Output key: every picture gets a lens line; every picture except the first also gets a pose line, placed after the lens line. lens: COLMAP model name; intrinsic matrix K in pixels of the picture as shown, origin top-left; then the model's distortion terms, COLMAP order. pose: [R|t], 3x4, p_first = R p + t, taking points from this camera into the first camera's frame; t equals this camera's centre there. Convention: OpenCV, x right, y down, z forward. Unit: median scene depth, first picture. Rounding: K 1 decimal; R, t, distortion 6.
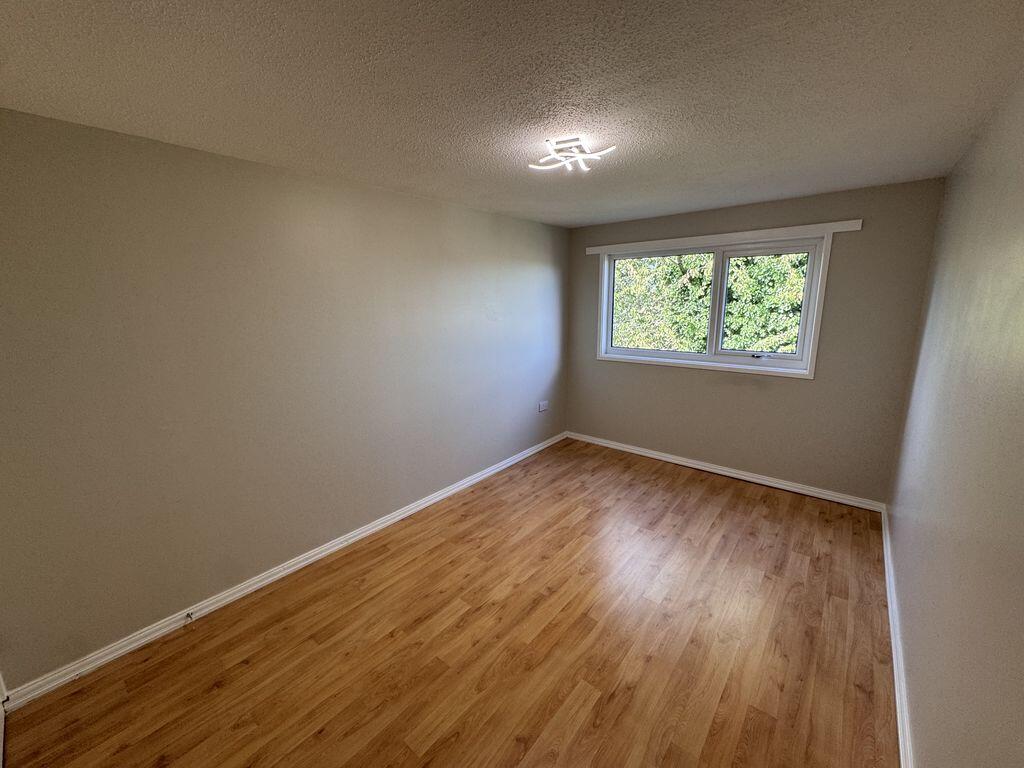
lens RADIAL K [[412.6, 0, 509.6], [0, 412.6, 380.1], [0, 0, 1]] dist [-0.004352, -0.000021]
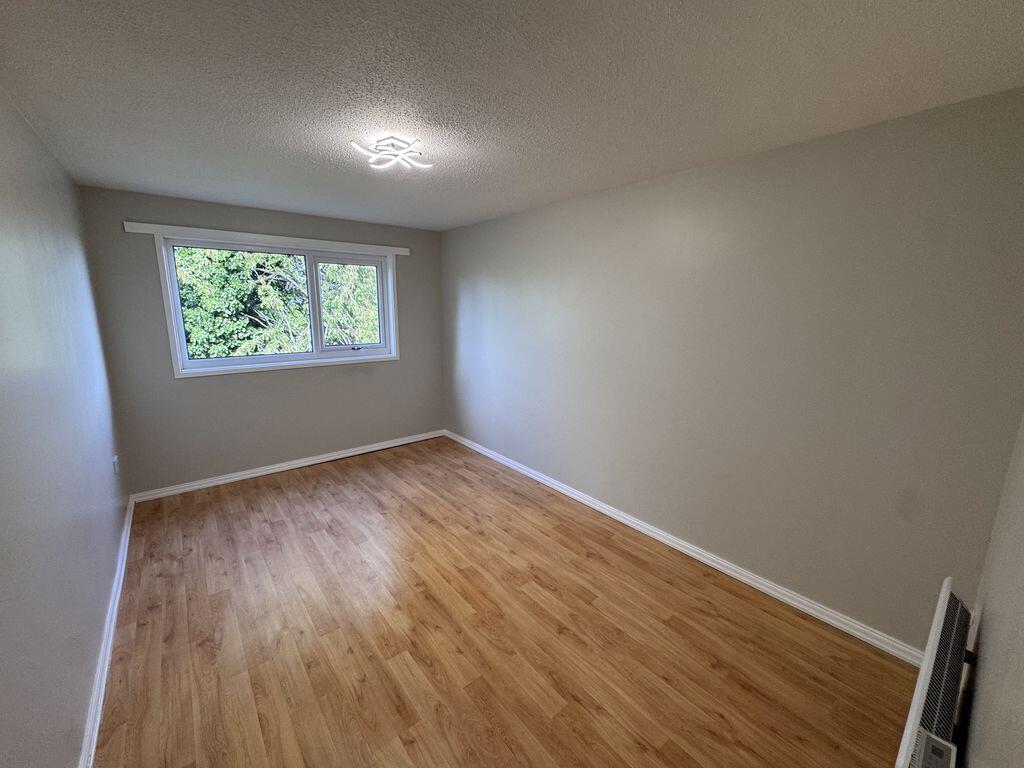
lens RADIAL K [[412.6, 0, 510.6], [0, 412.6, 383.3], [0, 0, 1]] dist [-0.004352, -0.000021]
pose [[0.179483, -0.170199, 0.968926, -0.566917], [0.180004, 0.973974, 0.137742, -0.051039], [-0.967153, 0.149688, 0.205448, 0.381112]]
